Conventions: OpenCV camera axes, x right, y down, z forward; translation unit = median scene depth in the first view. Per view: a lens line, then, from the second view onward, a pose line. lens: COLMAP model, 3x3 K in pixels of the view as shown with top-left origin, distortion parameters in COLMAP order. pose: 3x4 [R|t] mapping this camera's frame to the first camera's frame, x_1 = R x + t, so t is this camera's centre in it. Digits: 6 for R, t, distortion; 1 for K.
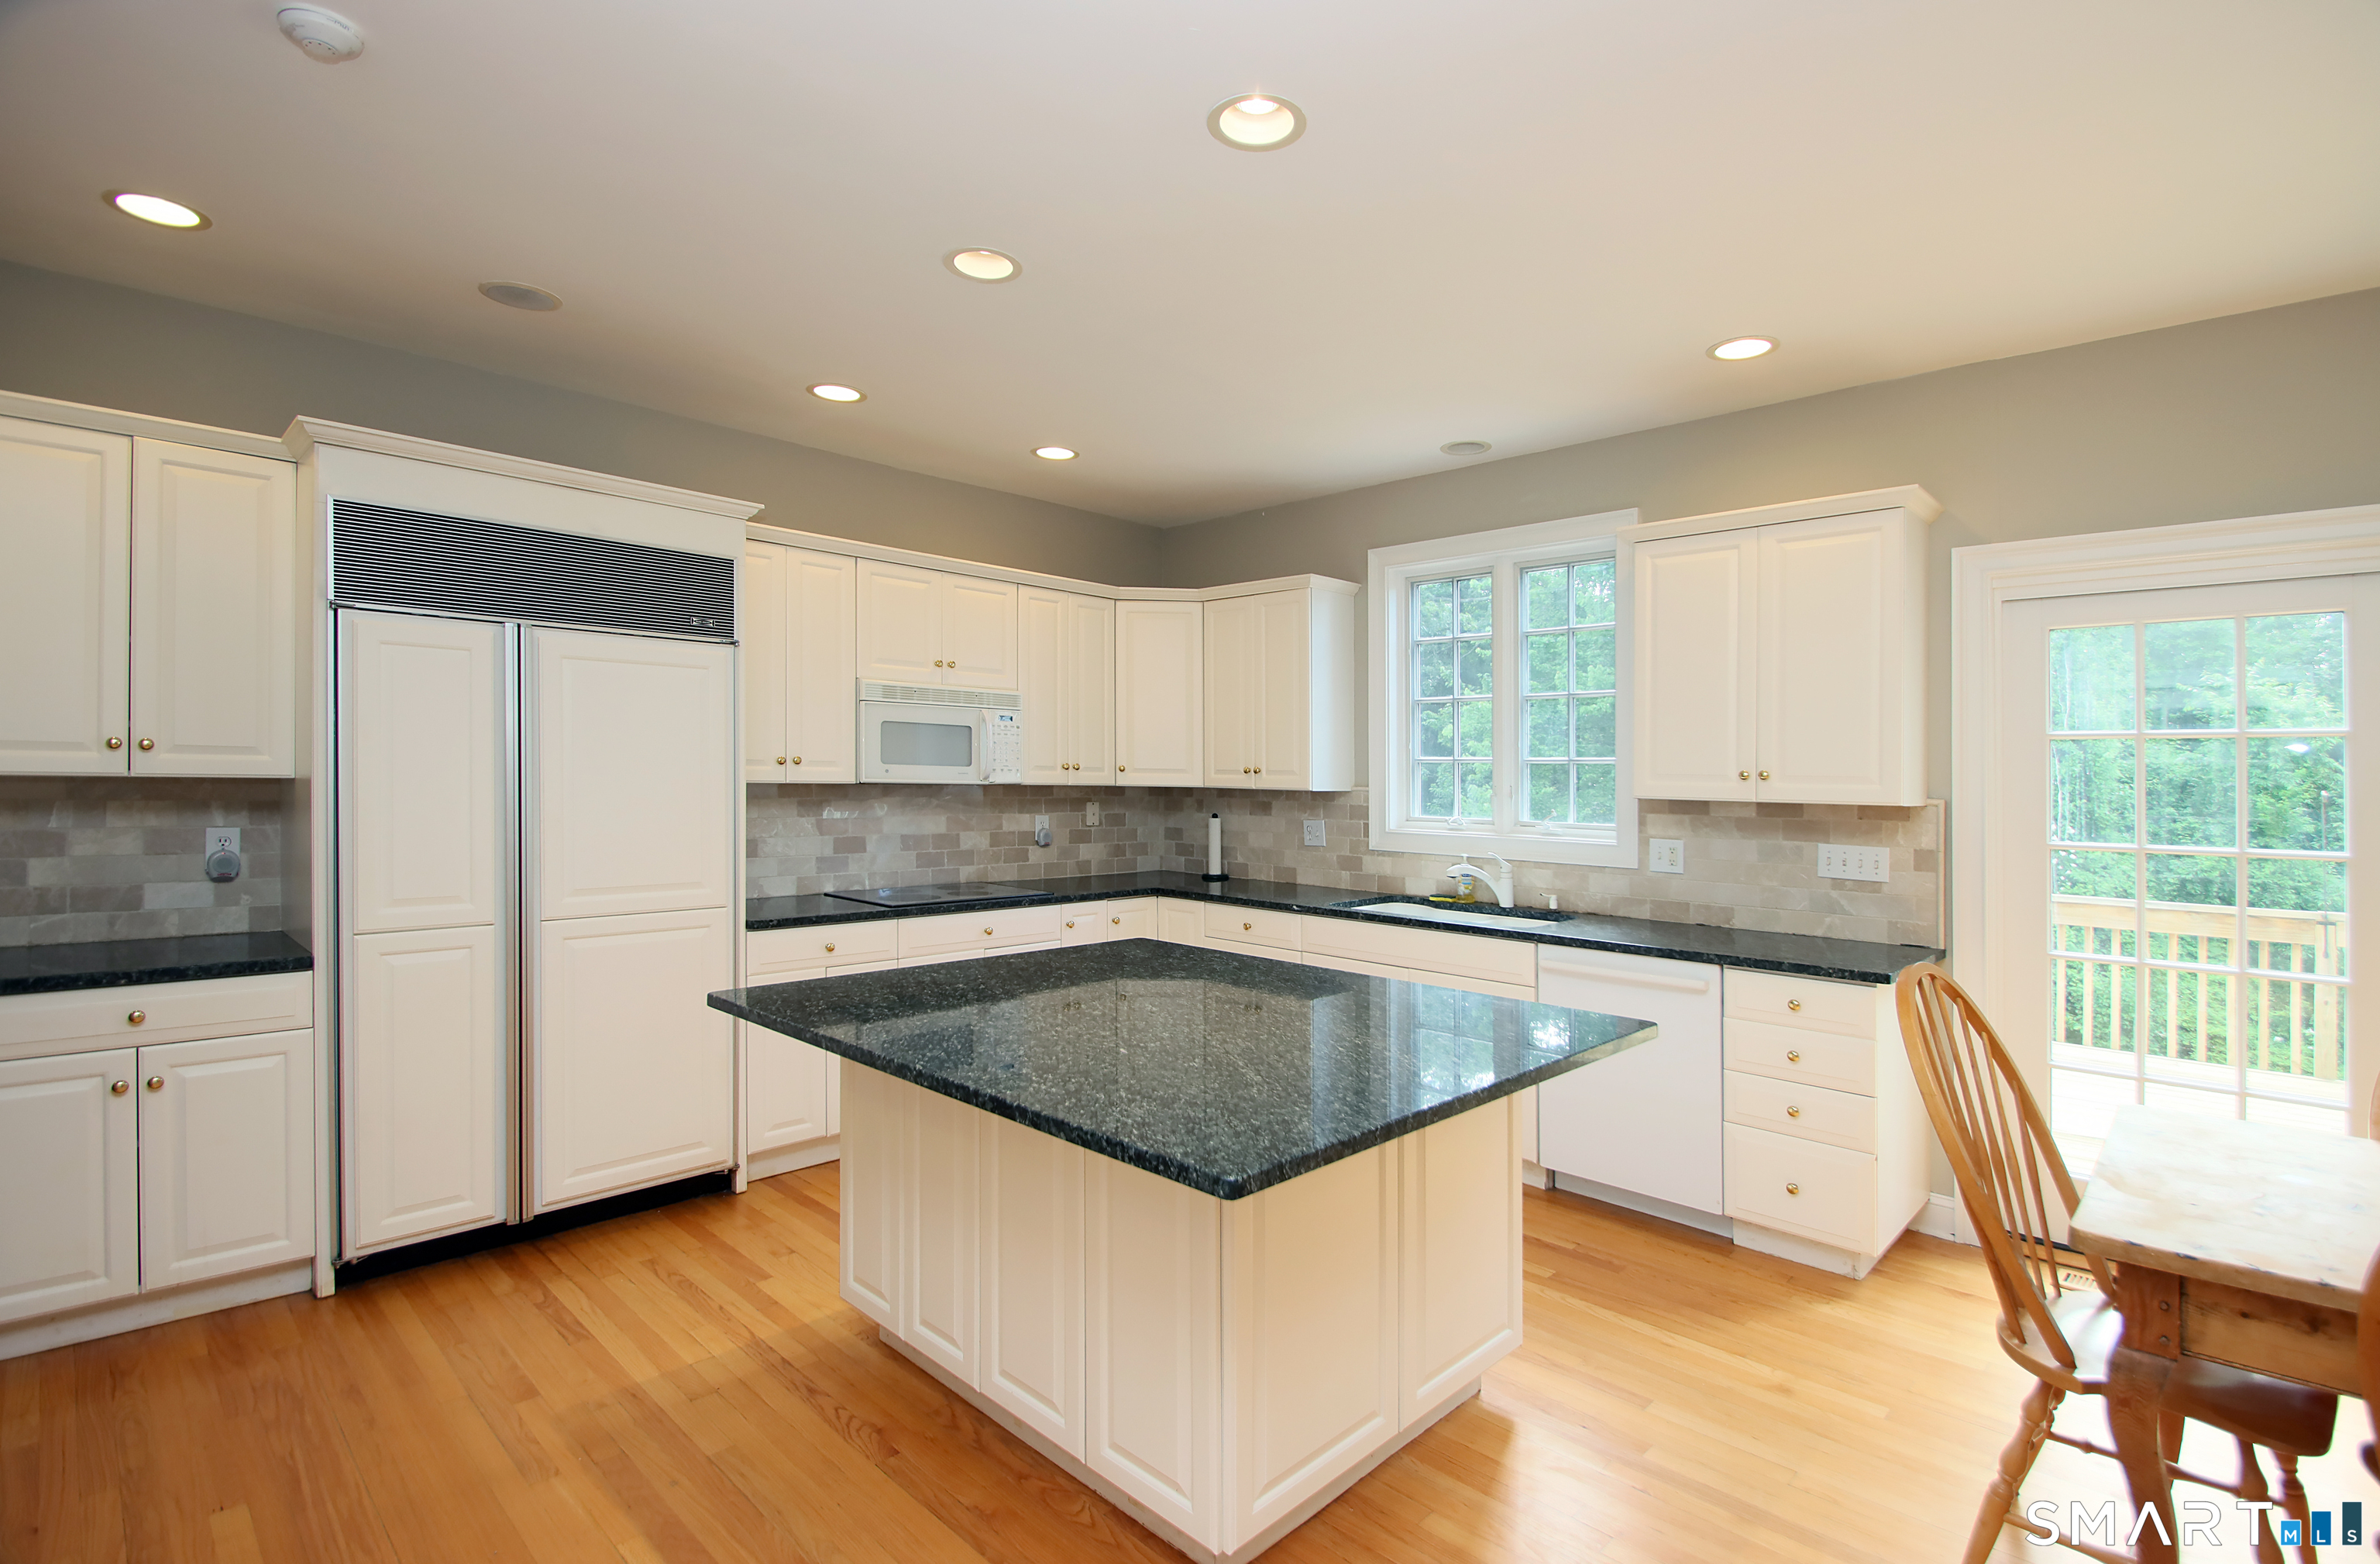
lens RADIAL K [[1100.4, 0, 1187.0], [0, 1100.4, 757.4], [0, 0, 1]] dist [0.003872, -0.013763]
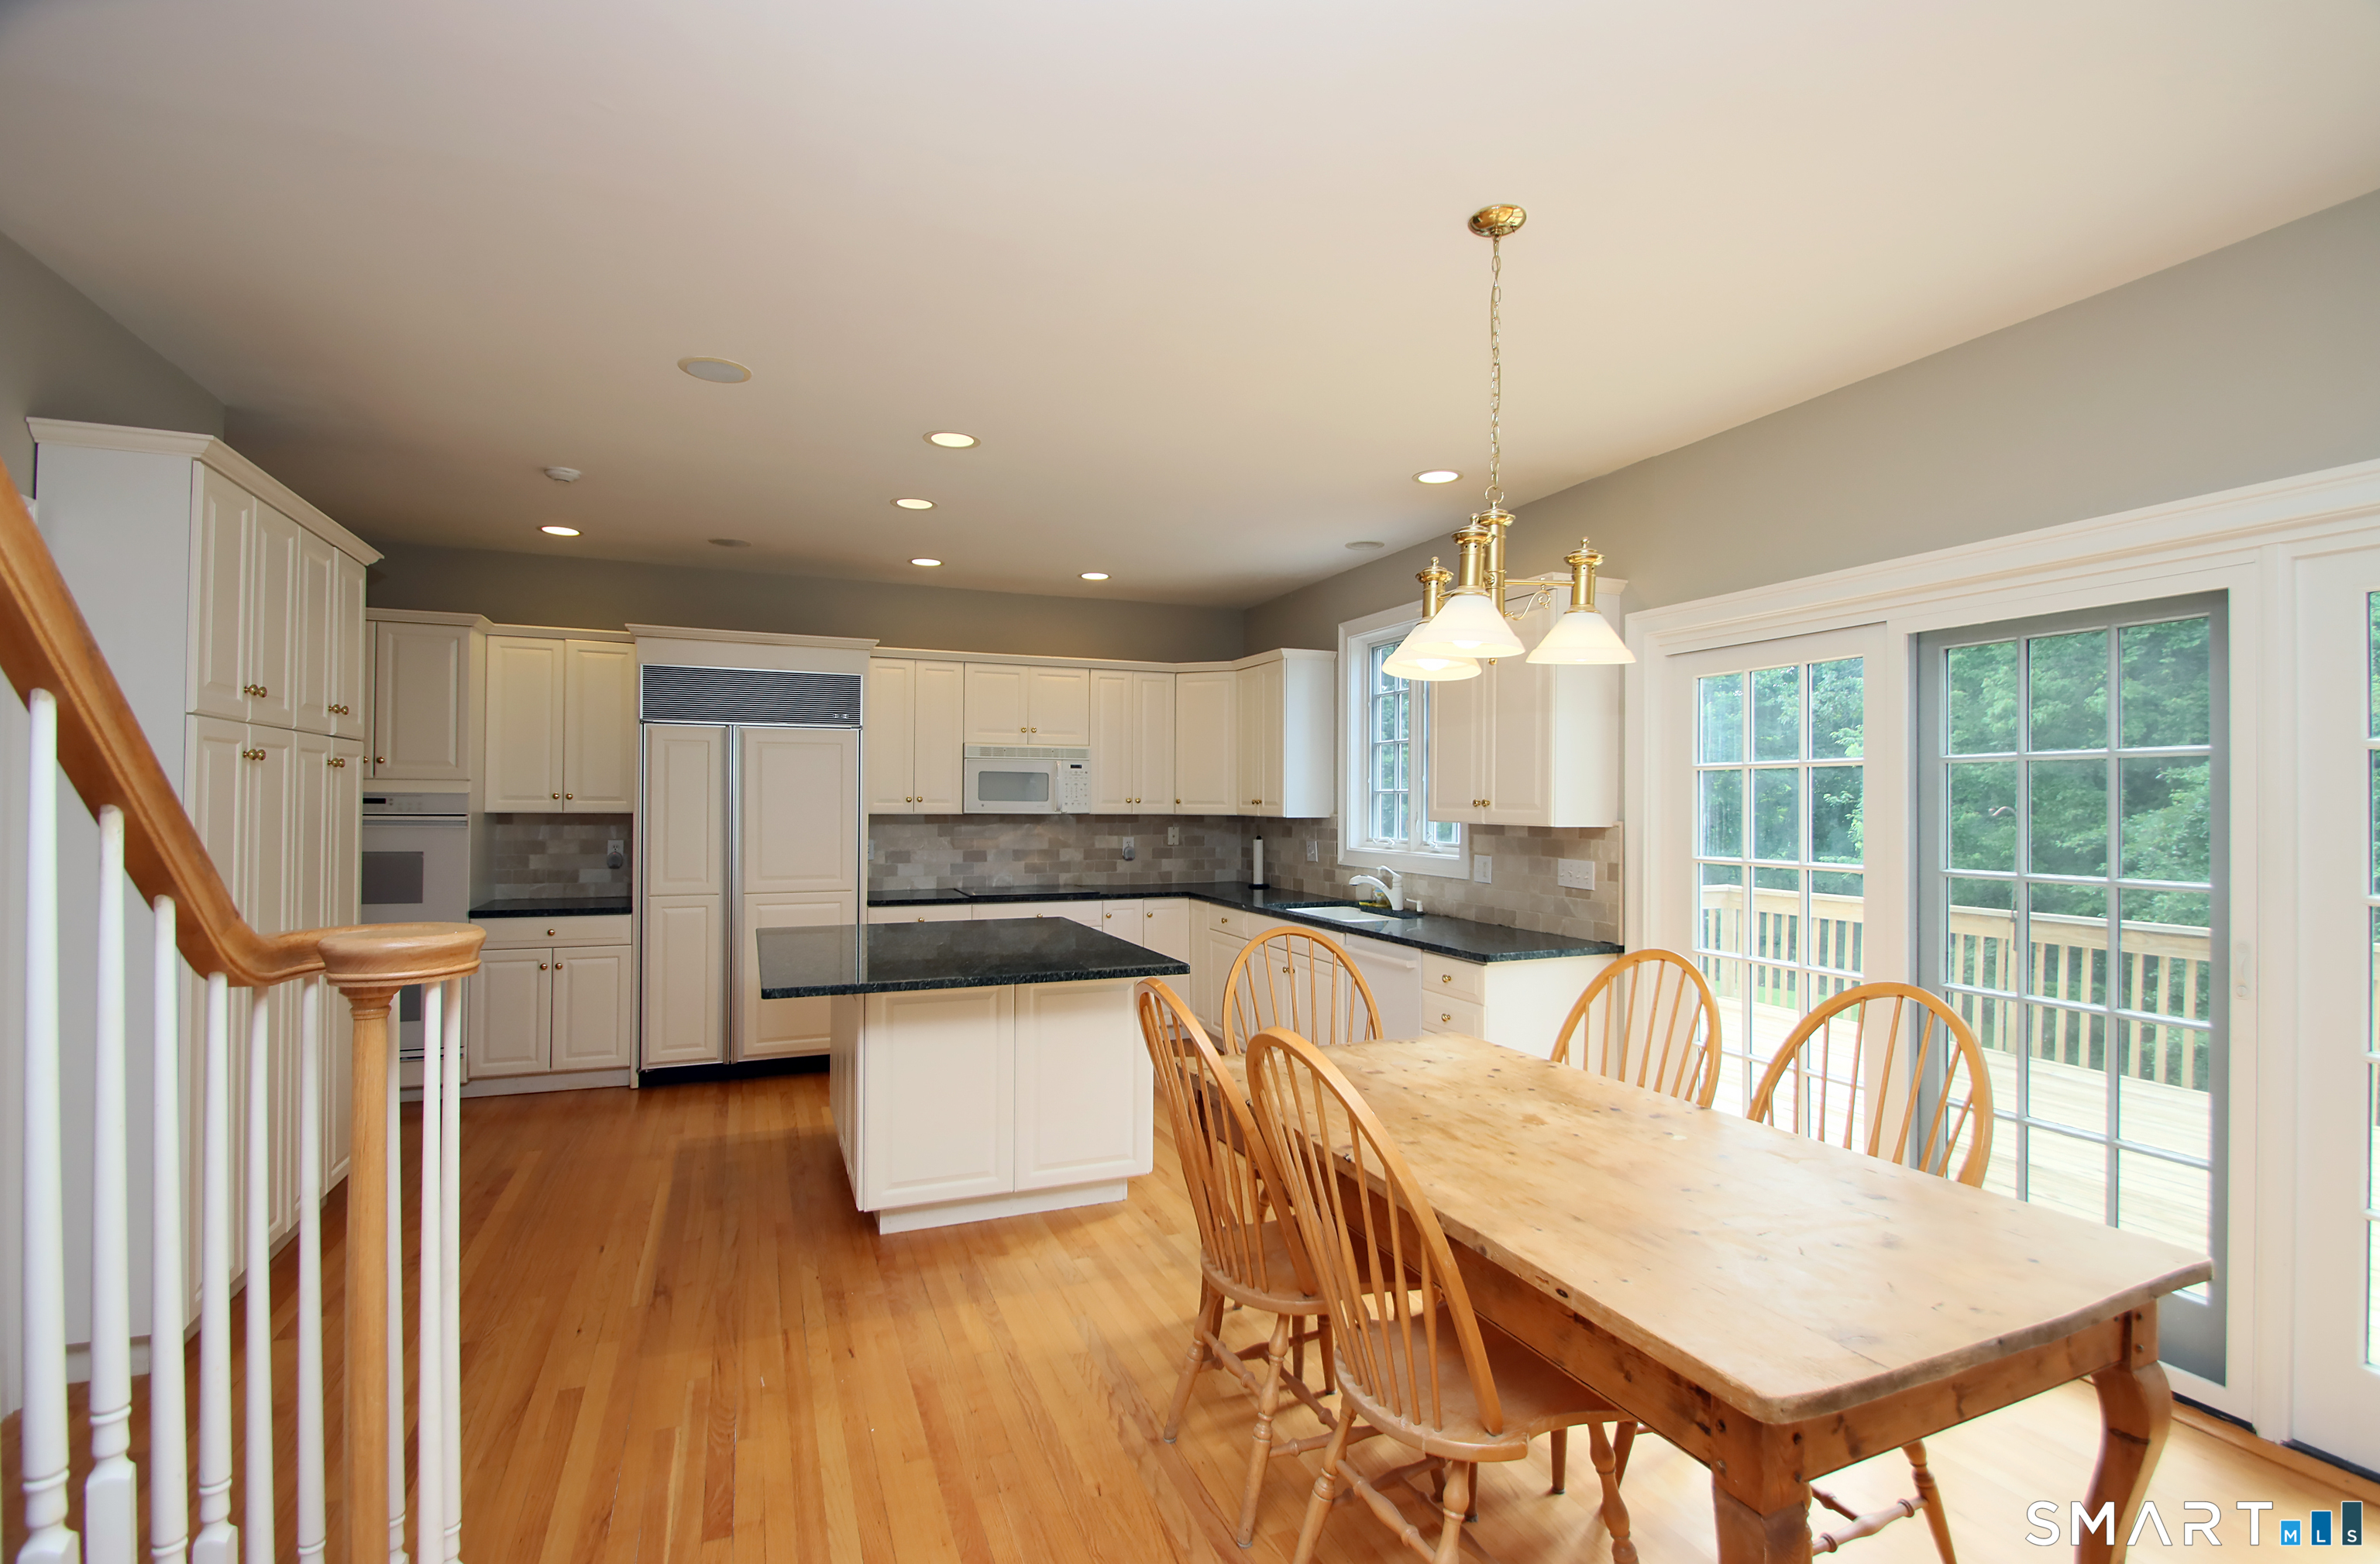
lens RADIAL K [[1100.4, 0, 1187.0], [0, 1100.4, 757.4], [0, 0, 1]] dist [0.003872, -0.013763]
pose [[0.913431, -0.027135, -0.406088, 0.595700], [0.016109, 0.999404, -0.030546, -0.002383], [0.406675, 0.021360, 0.913323, -0.243844]]
